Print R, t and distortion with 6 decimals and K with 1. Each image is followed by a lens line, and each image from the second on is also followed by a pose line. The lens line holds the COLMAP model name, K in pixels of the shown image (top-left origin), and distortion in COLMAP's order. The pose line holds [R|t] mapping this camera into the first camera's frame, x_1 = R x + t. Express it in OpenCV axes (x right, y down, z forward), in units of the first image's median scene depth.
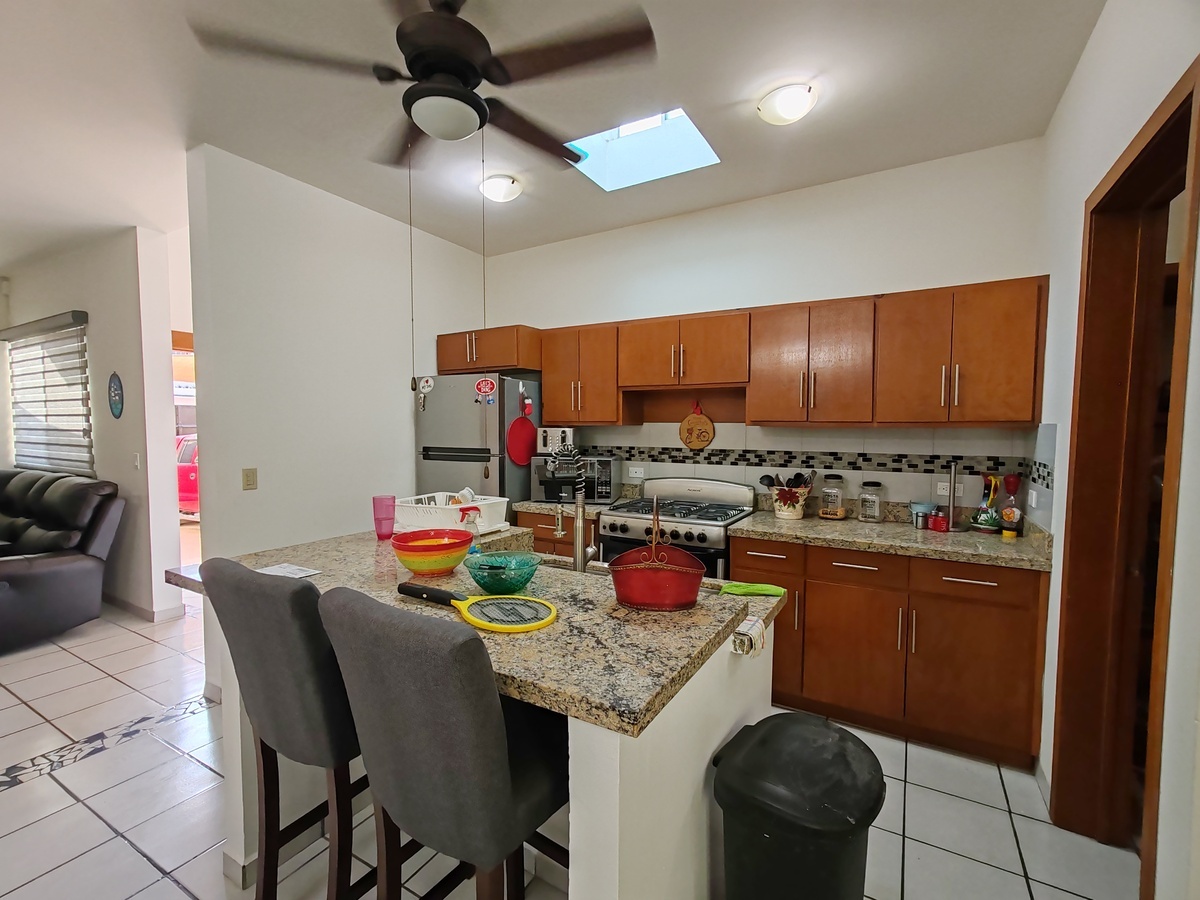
lens RADIAL K [[543.9, 0, 603.4], [0, 543.9, 456.0], [0, 0, 1]] dist [0.001044, 0.001478]
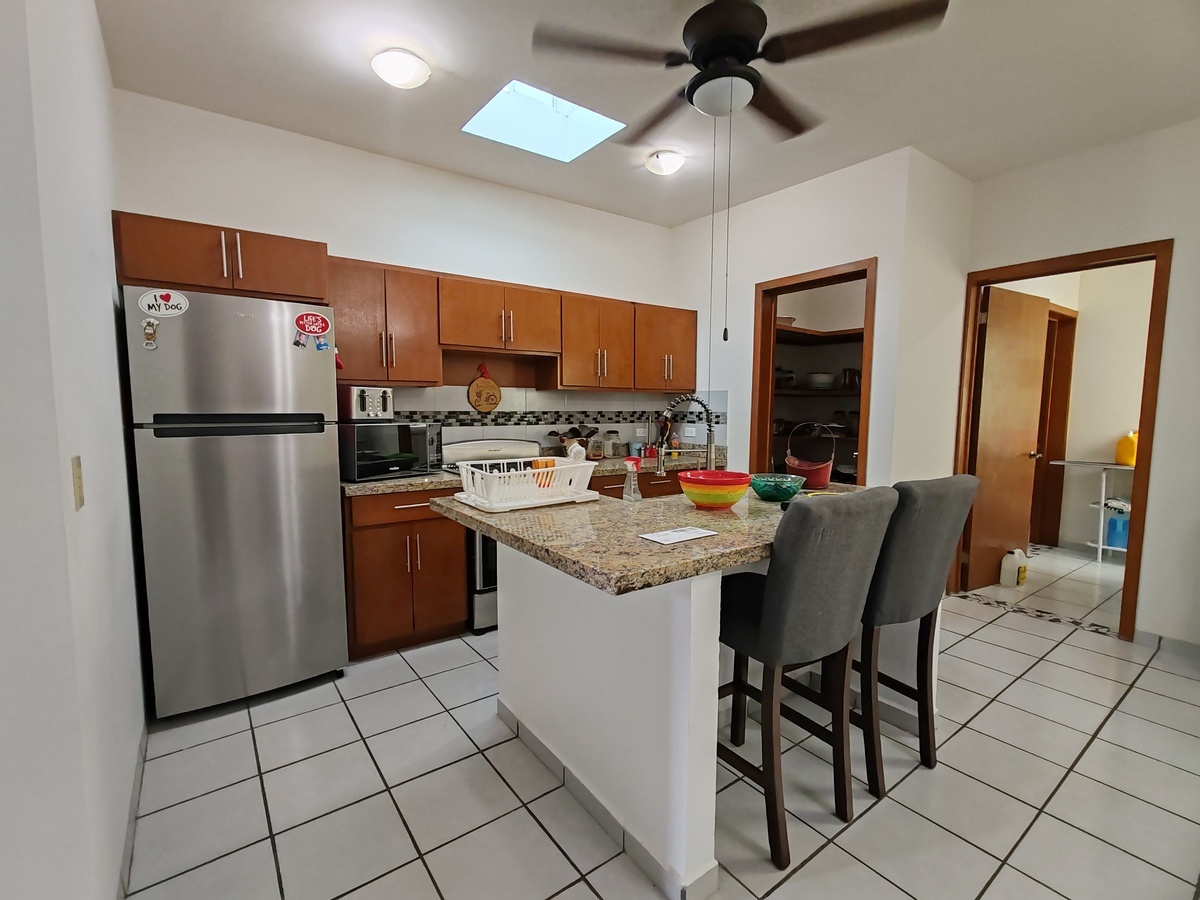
lens RADIAL K [[543.9, 0, 603.4], [0, 543.9, 456.0], [0, 0, 1]] dist [0.001044, 0.001478]
pose [[0.398580, -0.083759, 0.913301, -0.705258], [0.050786, 0.996309, 0.069208, 0.011257], [-0.915726, 0.018798, 0.401363, 0.374341]]
